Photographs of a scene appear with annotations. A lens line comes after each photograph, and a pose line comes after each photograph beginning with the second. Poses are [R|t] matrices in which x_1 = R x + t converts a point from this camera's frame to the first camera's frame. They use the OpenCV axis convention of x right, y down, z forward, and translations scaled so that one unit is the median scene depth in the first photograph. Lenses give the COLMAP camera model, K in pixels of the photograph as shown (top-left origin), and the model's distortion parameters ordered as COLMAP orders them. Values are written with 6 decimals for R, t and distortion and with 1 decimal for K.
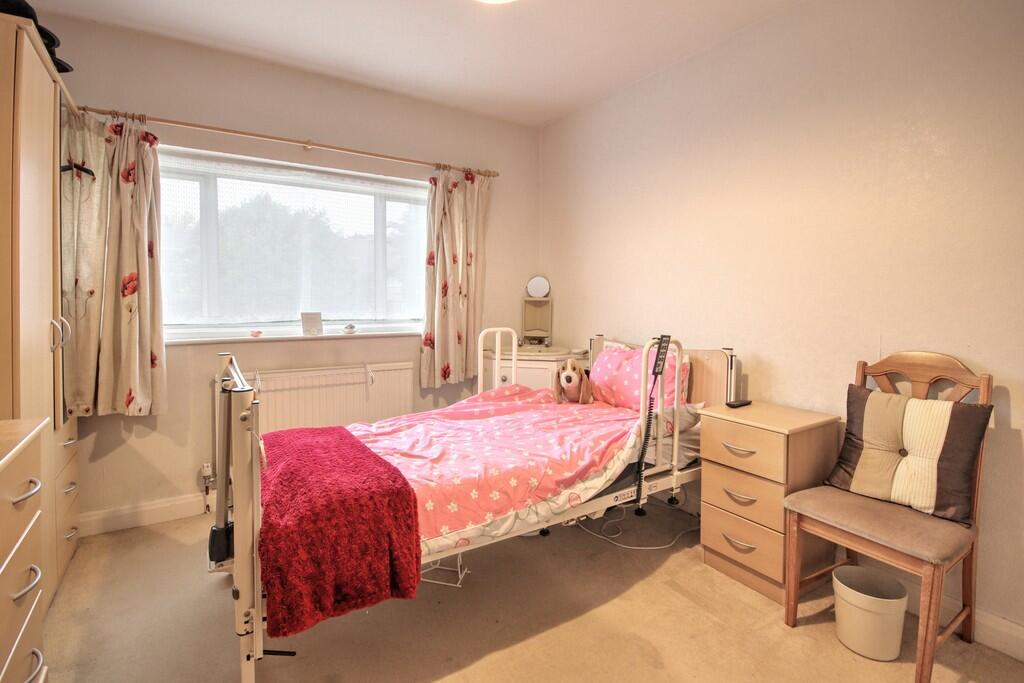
lens RADIAL K [[500.2, 0, 510.7], [0, 500.2, 302.5], [0, 0, 1]] dist [0.001826, -0.007918]
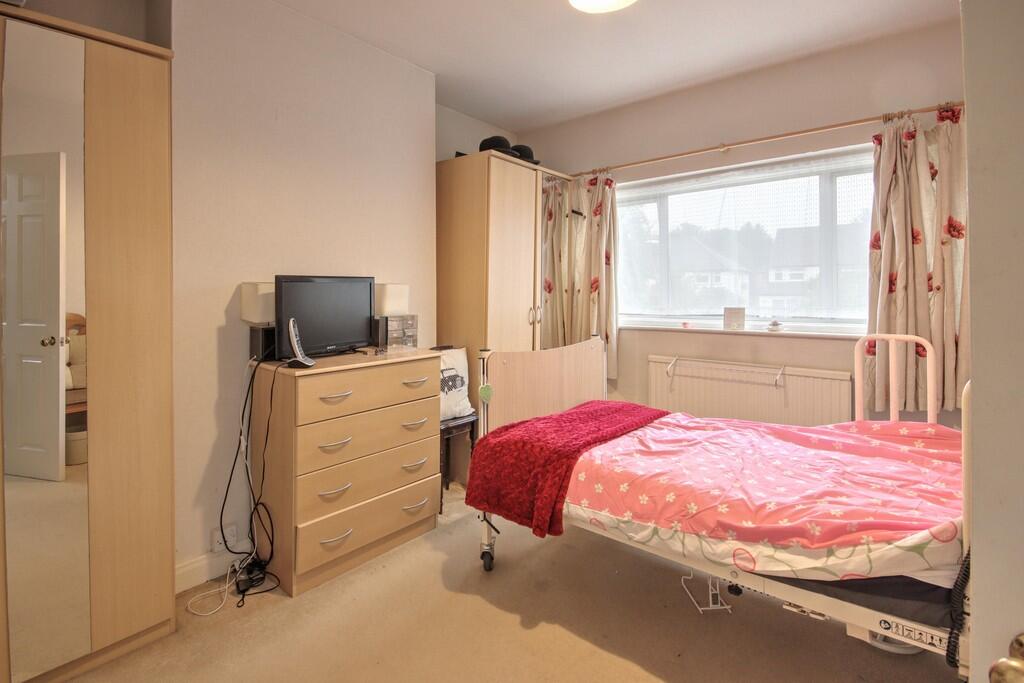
lens RADIAL K [[512.9, 0, 512.0], [0, 512.9, 273.4], [0, 0, 1]] dist [0.000432, -0.000353]
pose [[0.271724, -0.044235, -0.961358, 0.586264], [-0.002845, 0.998902, -0.046767, 0.000961], [0.962371, 0.015443, 0.271300, 0.331179]]
